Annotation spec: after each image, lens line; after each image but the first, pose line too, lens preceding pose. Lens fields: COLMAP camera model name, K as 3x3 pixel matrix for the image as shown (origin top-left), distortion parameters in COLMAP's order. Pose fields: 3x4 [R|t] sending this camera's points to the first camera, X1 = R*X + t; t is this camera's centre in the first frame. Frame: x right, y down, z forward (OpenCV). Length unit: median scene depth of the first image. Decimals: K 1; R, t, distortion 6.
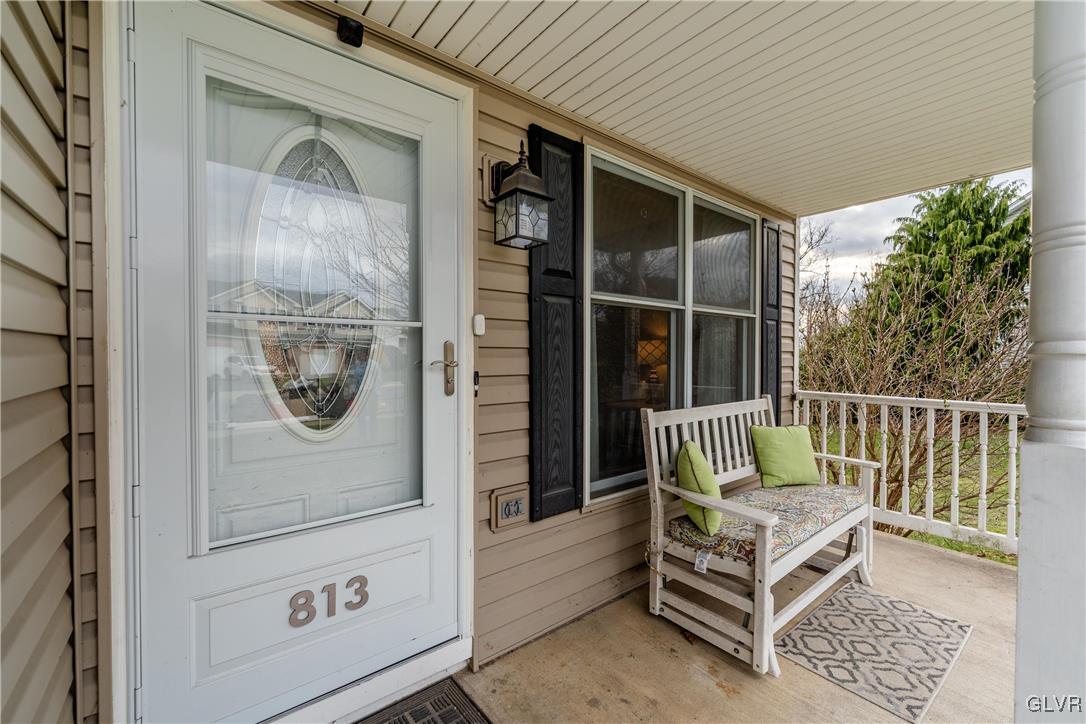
lens RADIAL K [[444.3, 0, 543.2], [0, 444.3, 358.8], [0, 0, 1]] dist [-0.000452, -0.000530]
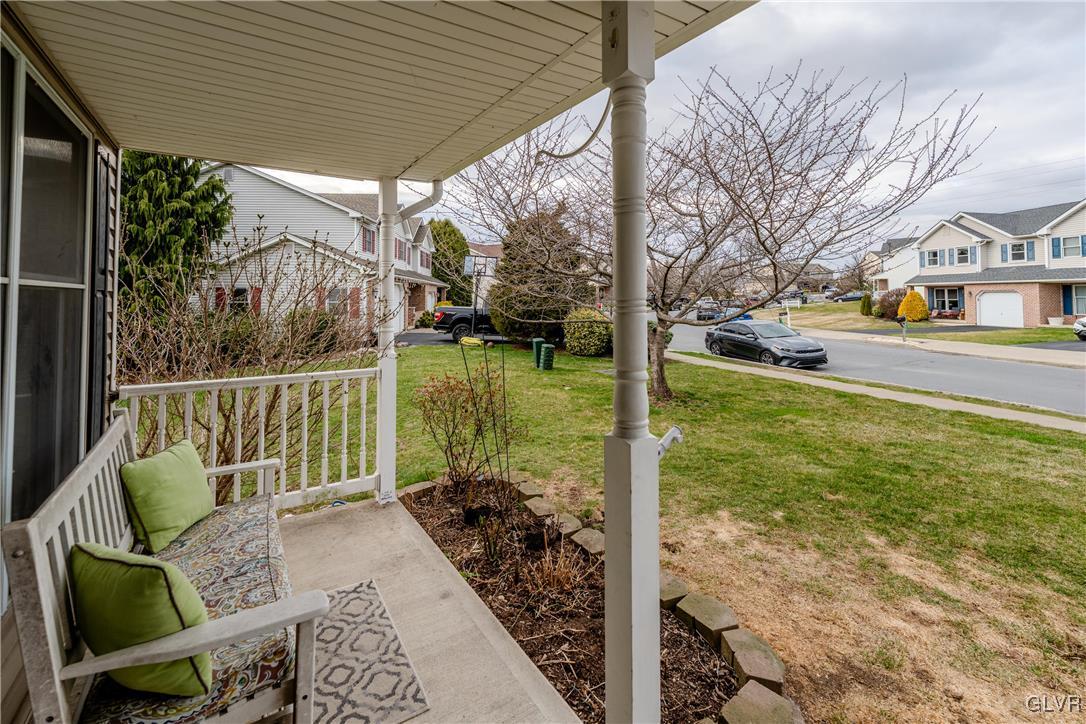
lens RADIAL K [[466.7, 0, 531.4], [0, 466.7, 286.4], [0, 0, 1]] dist [0.002252, 0.000076]
pose [[0.105897, 0.020470, 0.994166, -0.149340], [0.013155, 0.999672, -0.021985, -0.088850], [-0.994290, 0.015407, 0.105593, 0.348177]]
